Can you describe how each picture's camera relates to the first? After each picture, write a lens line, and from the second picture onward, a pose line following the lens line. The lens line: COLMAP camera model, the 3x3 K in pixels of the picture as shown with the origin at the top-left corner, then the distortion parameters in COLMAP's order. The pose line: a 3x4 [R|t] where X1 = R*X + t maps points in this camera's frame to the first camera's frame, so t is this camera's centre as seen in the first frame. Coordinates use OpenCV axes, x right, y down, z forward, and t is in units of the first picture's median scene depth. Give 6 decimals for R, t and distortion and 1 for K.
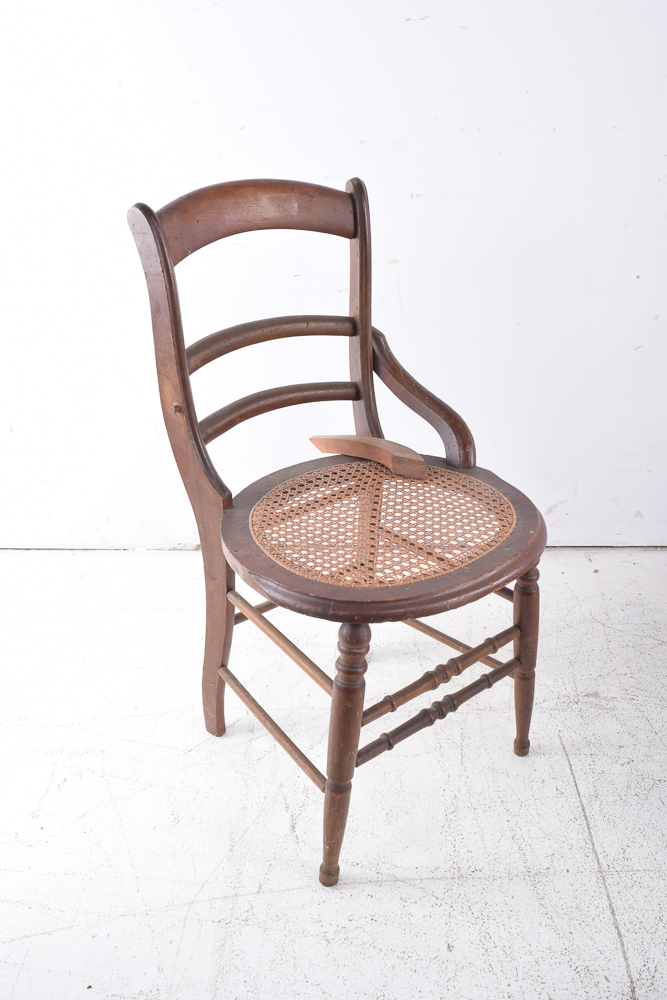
lens RADIAL K [[892.5, 0, 326.2], [0, 892.5, 497.7], [0, 0, 1]] dist [-0.086241, 0.022998]
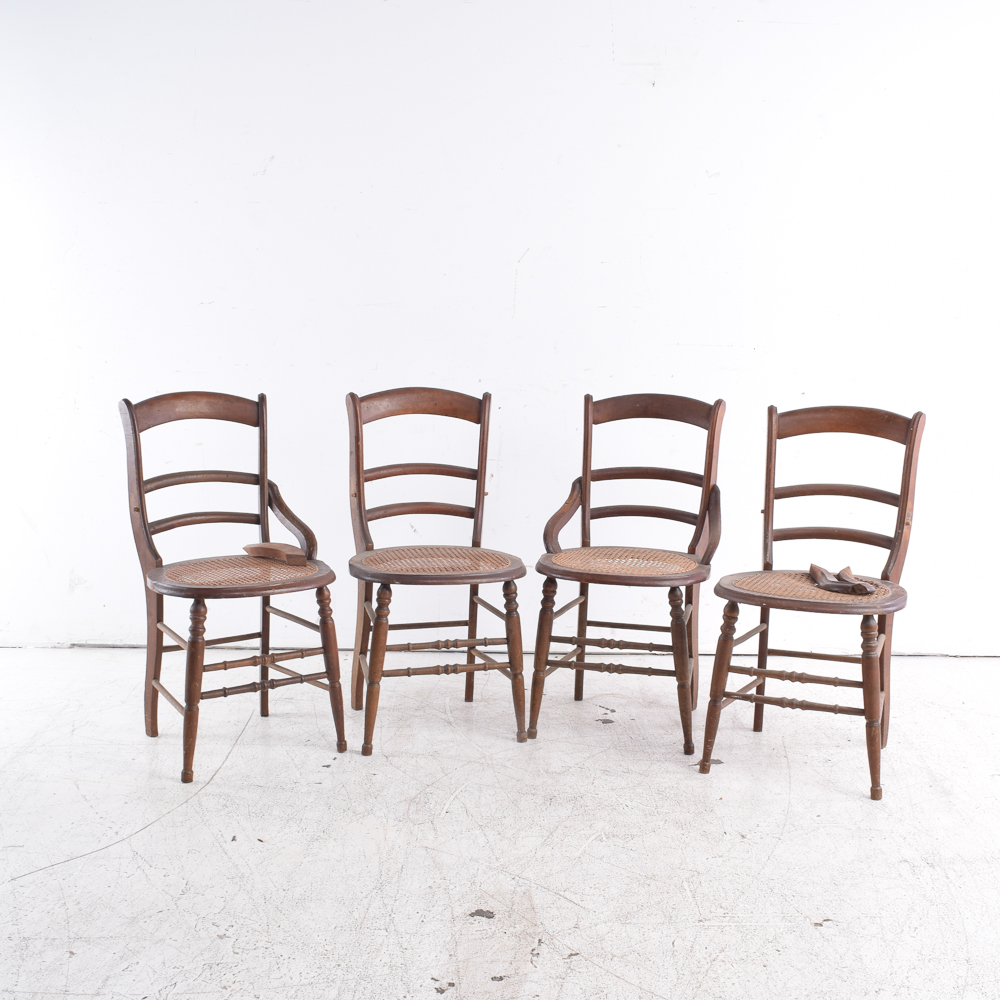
lens RADIAL K [[1344.2, 0, 503.5], [0, 1344.2, 551.4], [0, 0, 1]] dist [-0.095069, 0.000000]
pose [[0.996106, 0.034230, -0.081245, 0.766819], [-0.055424, 0.959806, -0.275137, 0.658214], [0.068561, 0.278569, 0.957966, -1.452578]]
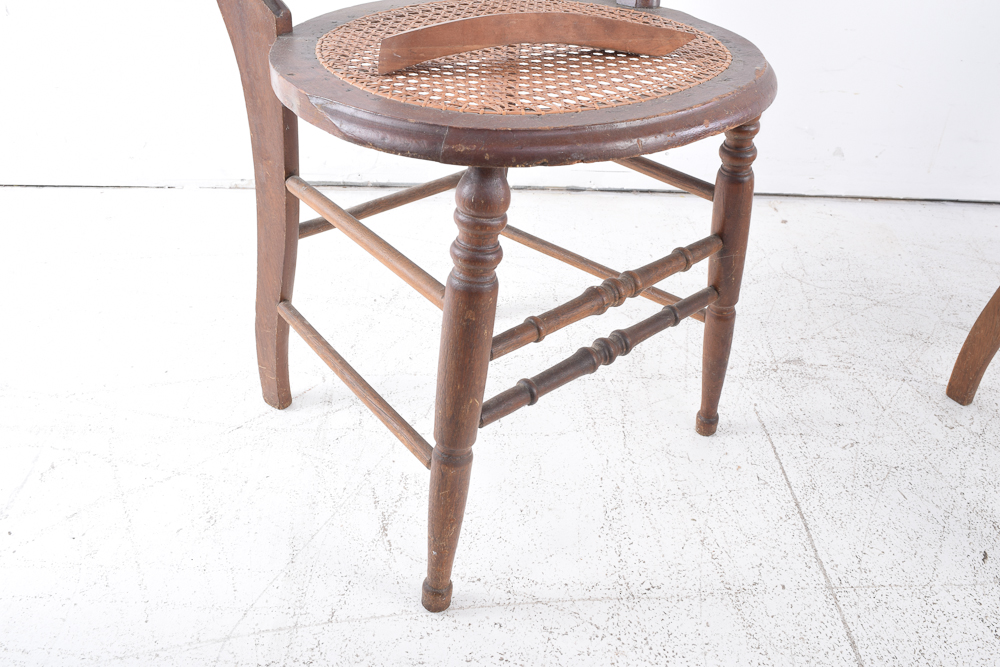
lens RADIAL K [[927.9, 0, 507.2], [0, 927.9, 326.7], [0, 0, 1]] dist [-0.074724, 0.000000]
pose [[0.997074, 0.010188, 0.075756, 0.001549], [-0.017722, 0.994884, 0.099459, 0.151045], [-0.074355, -0.100511, 0.992154, 0.312410]]
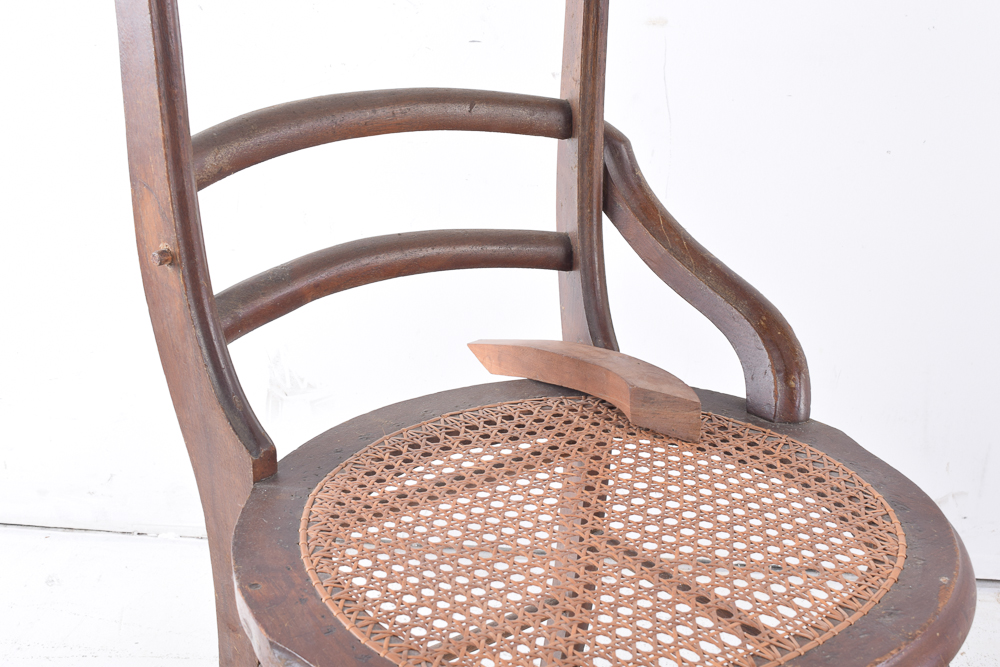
lens RADIAL K [[1292.9, 0, 504.4], [0, 1292.9, 323.6], [0, 0, 1]] dist [-0.026456, 0.000000]
pose [[0.997684, 0.053972, -0.041385, 0.035302], [-0.057700, 0.993810, -0.094932, -0.012519], [0.036005, 0.097101, 0.994623, 0.336098]]
